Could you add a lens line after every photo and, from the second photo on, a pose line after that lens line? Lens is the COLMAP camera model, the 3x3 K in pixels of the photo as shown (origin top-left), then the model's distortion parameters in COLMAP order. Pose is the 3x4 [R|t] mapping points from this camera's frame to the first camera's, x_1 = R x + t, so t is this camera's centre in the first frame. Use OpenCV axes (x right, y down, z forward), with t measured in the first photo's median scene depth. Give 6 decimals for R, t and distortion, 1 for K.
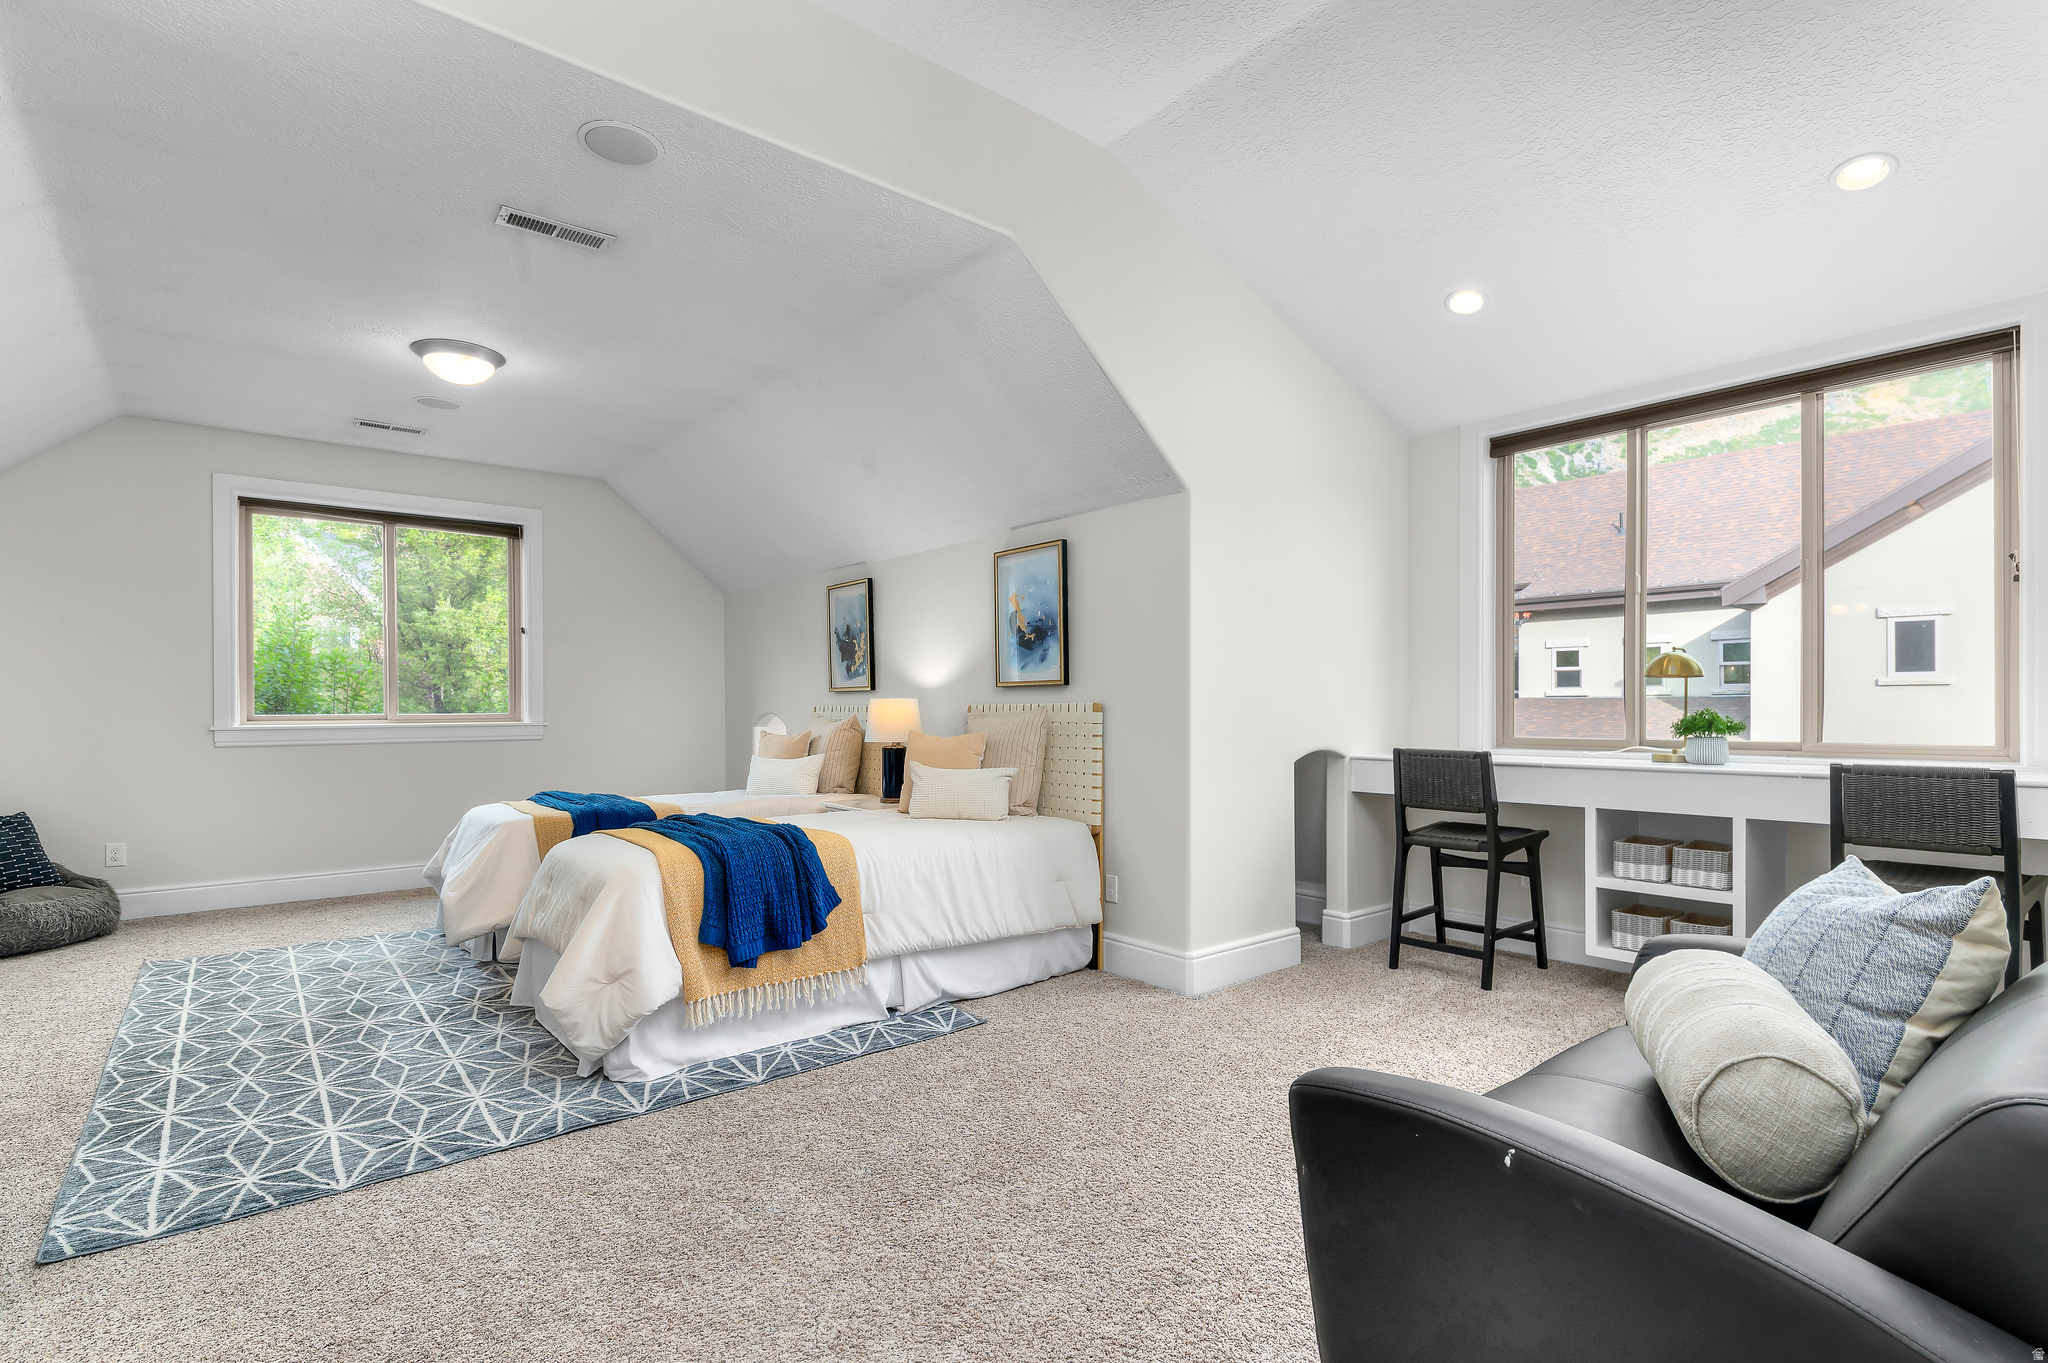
lens RADIAL K [[965.2, 0, 1034.3], [0, 965.2, 704.9], [0, 0, 1]] dist [0.000288, -0.000158]
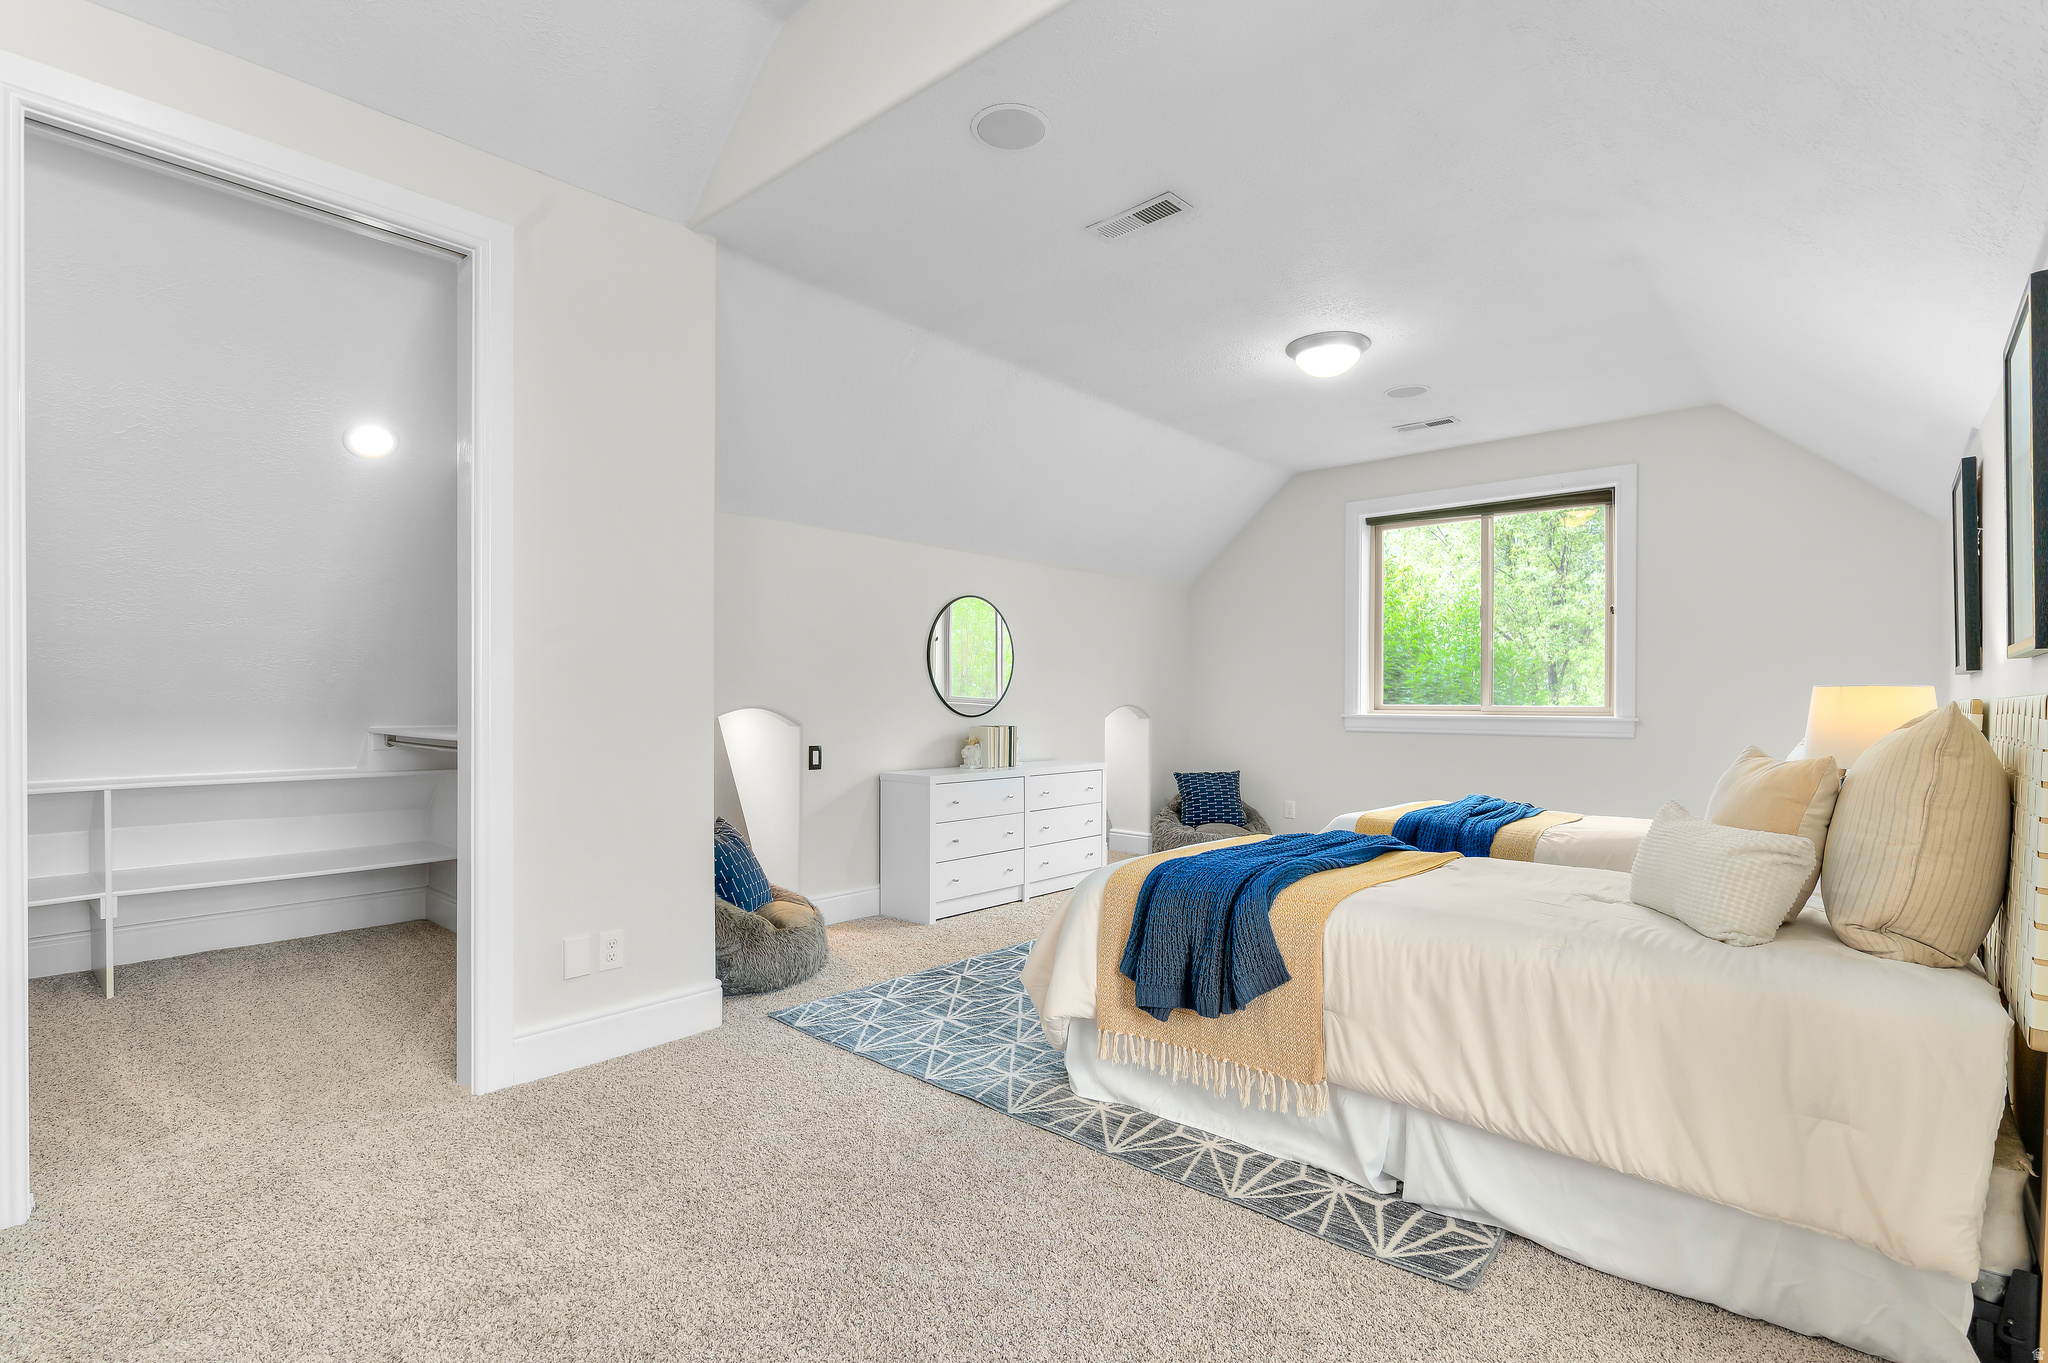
lens RADIAL K [[965.2, 0, 1034.3], [0, 965.2, 704.9], [0, 0, 1]] dist [0.000288, -0.000158]
pose [[0.165342, 0.012777, -0.986154, 0.484805], [-0.004425, 0.999916, 0.012213, -0.003448], [0.986226, 0.002345, 0.165384, 0.747584]]
